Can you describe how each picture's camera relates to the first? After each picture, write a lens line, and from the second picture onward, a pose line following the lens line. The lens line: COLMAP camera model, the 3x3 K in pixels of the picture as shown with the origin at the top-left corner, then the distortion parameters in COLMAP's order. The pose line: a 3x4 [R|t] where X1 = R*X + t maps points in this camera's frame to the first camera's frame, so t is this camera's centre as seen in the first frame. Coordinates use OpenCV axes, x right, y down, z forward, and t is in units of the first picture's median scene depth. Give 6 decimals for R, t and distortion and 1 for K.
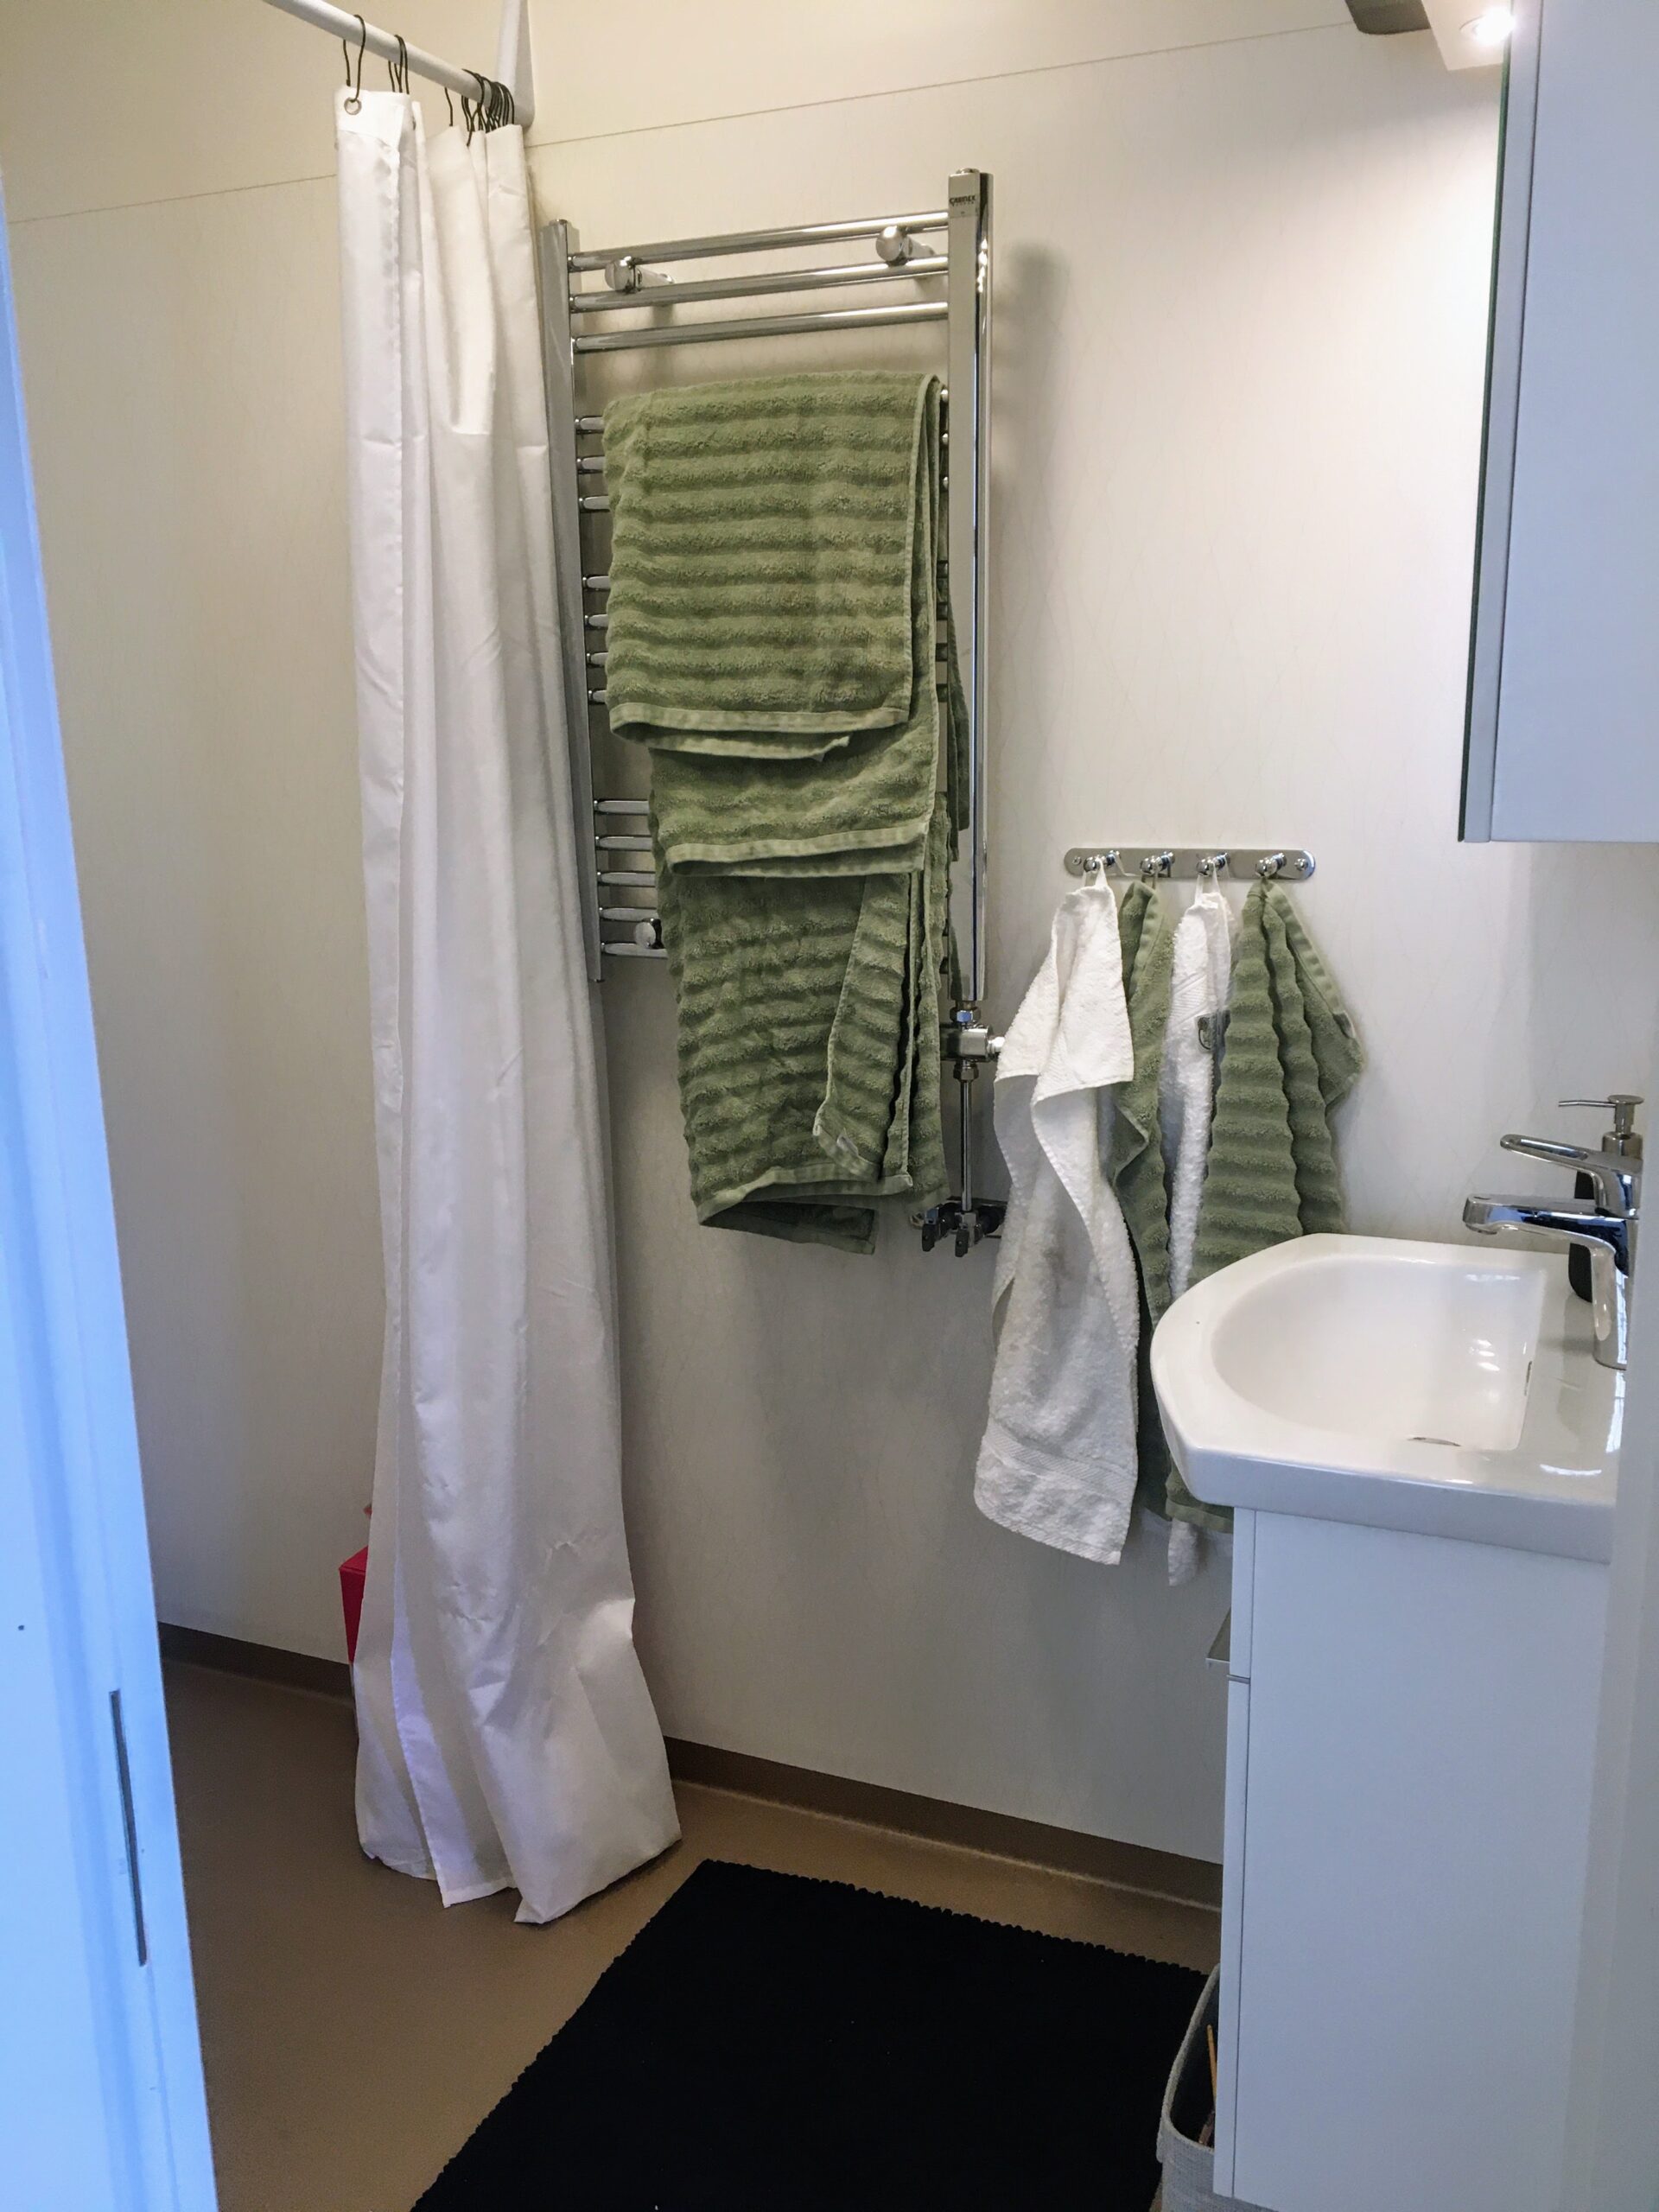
lens RADIAL K [[1861.2, 0, 829.1], [0, 1861.2, 1110.7], [0, 0, 1]] dist [0.093519, -0.119972]
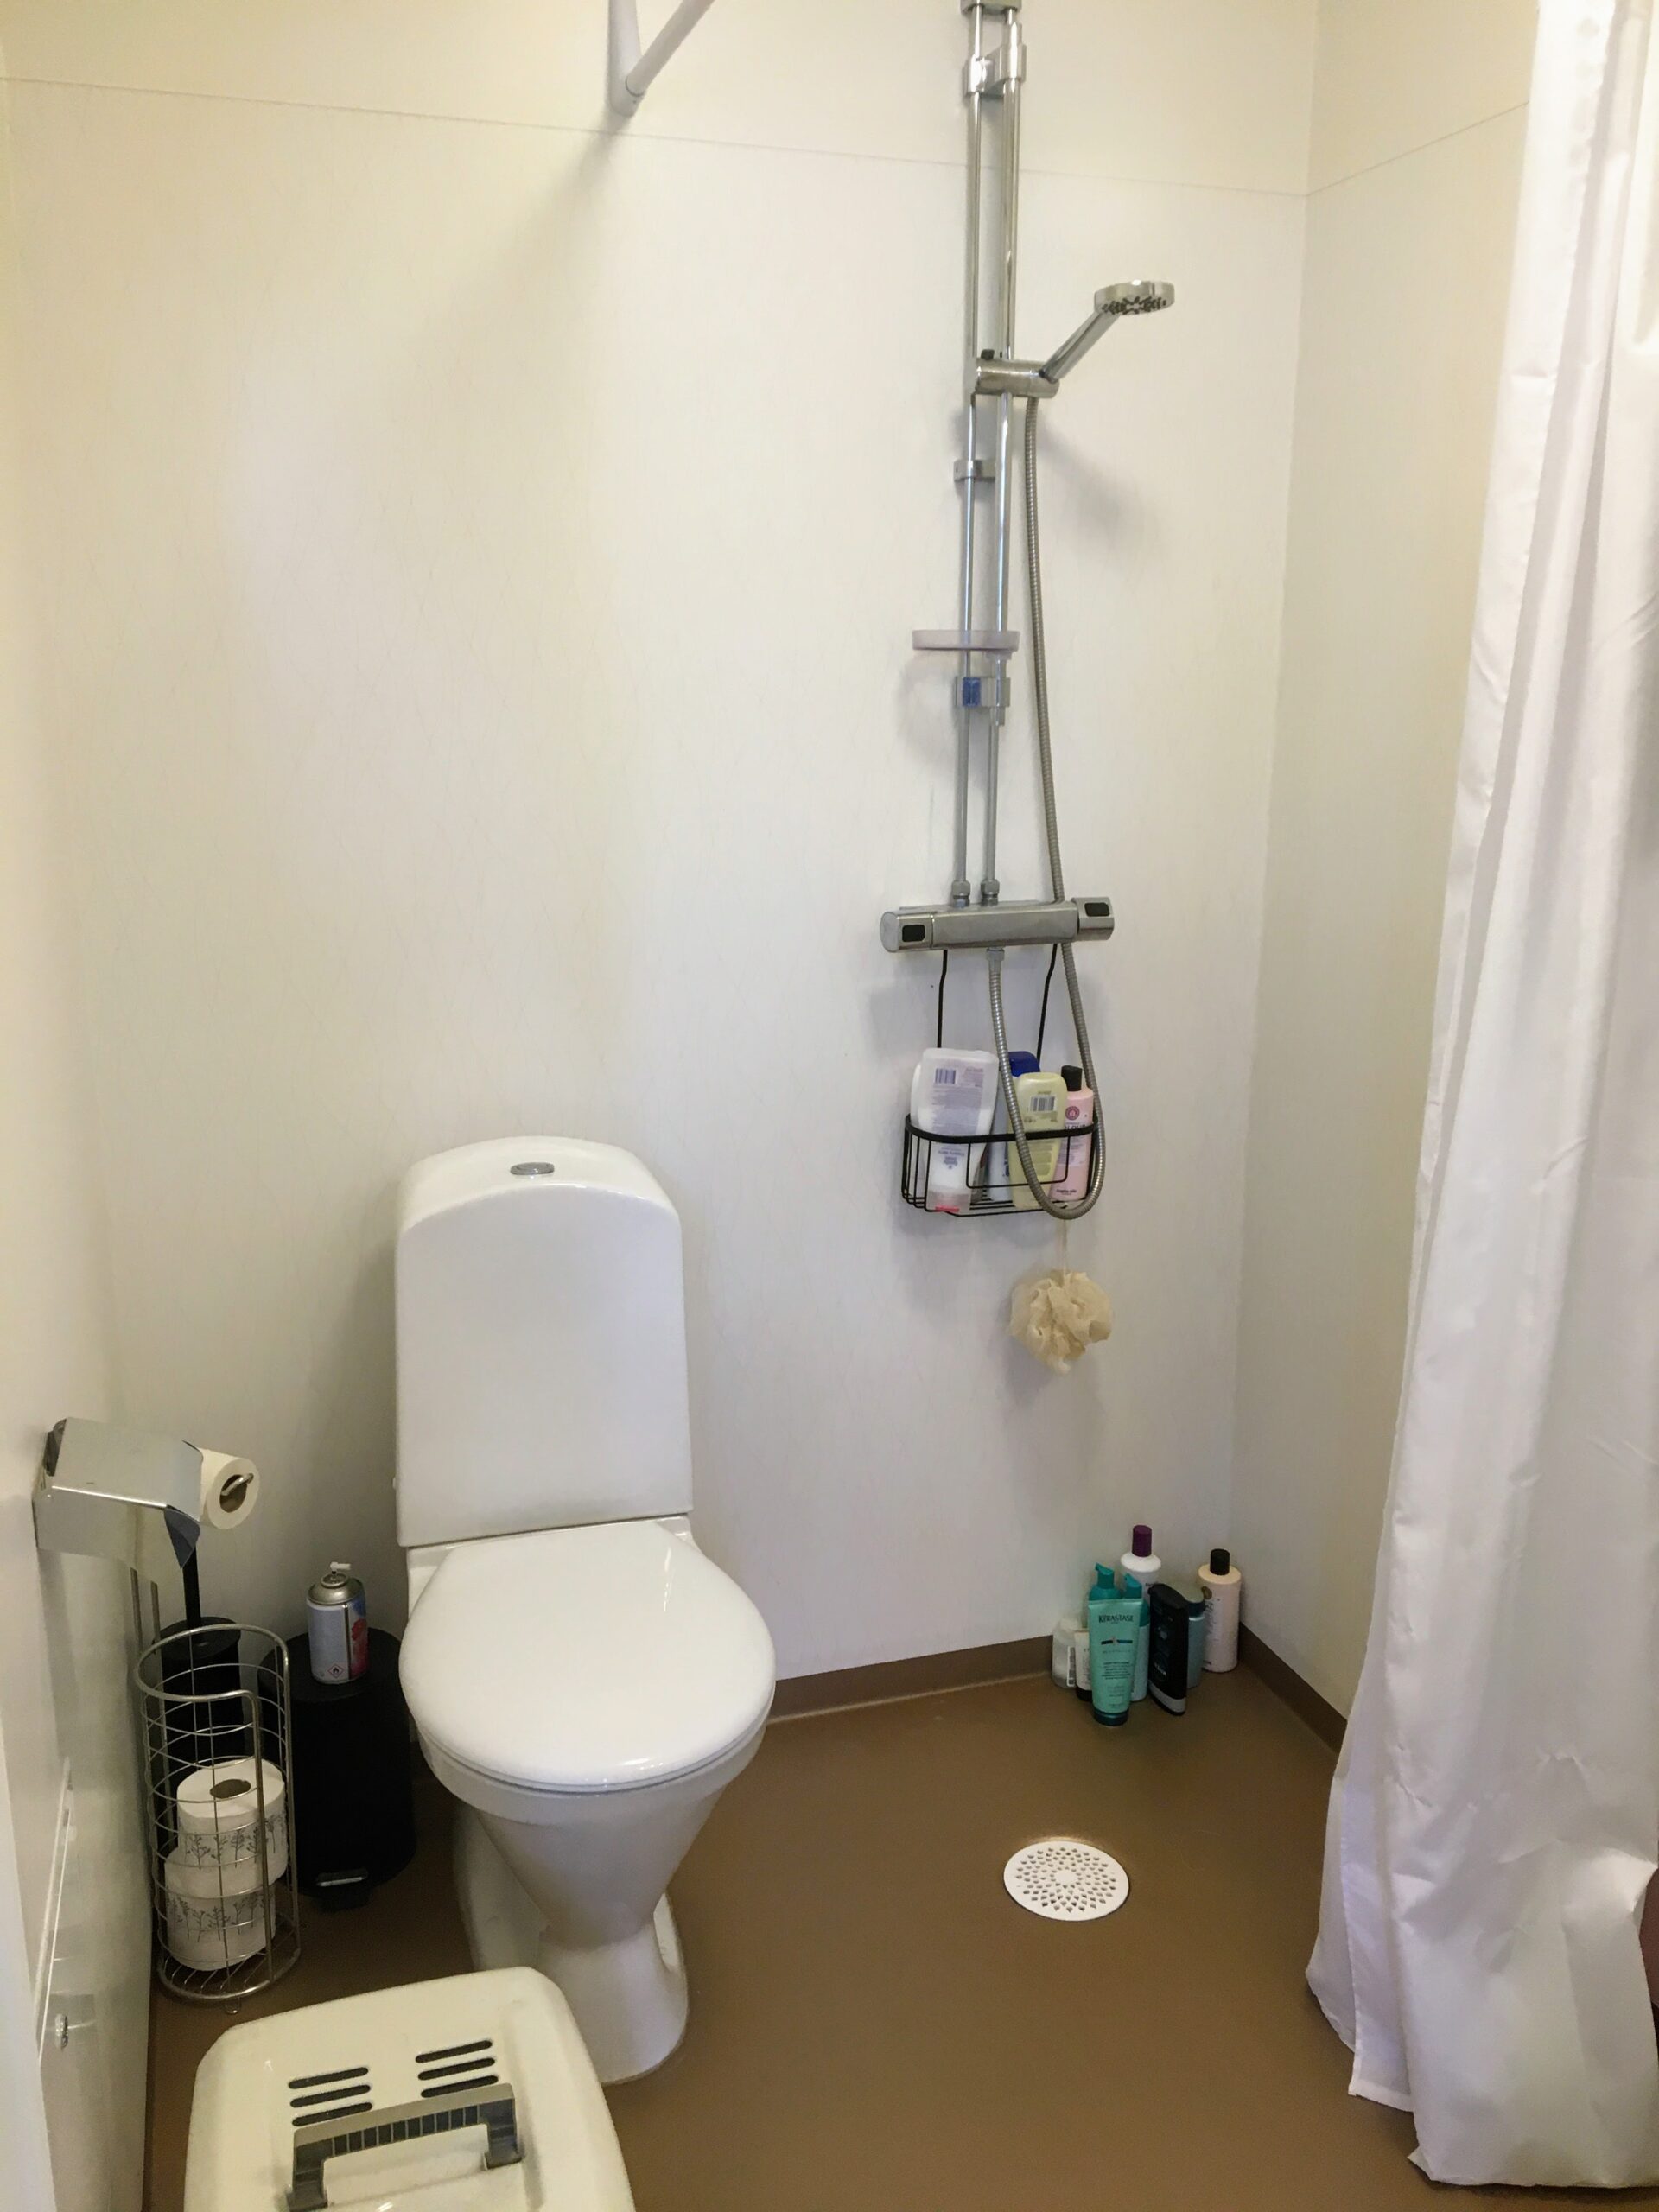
lens RADIAL K [[1861.2, 0, 829.1], [0, 1861.2, 1110.7], [0, 0, 1]] dist [0.093519, -0.119972]
pose [[0.658659, 0.185664, -0.729175, 0.204131], [-0.167777, 0.980921, 0.098212, -0.069600], [0.733498, 0.057650, 0.677243, 0.231877]]
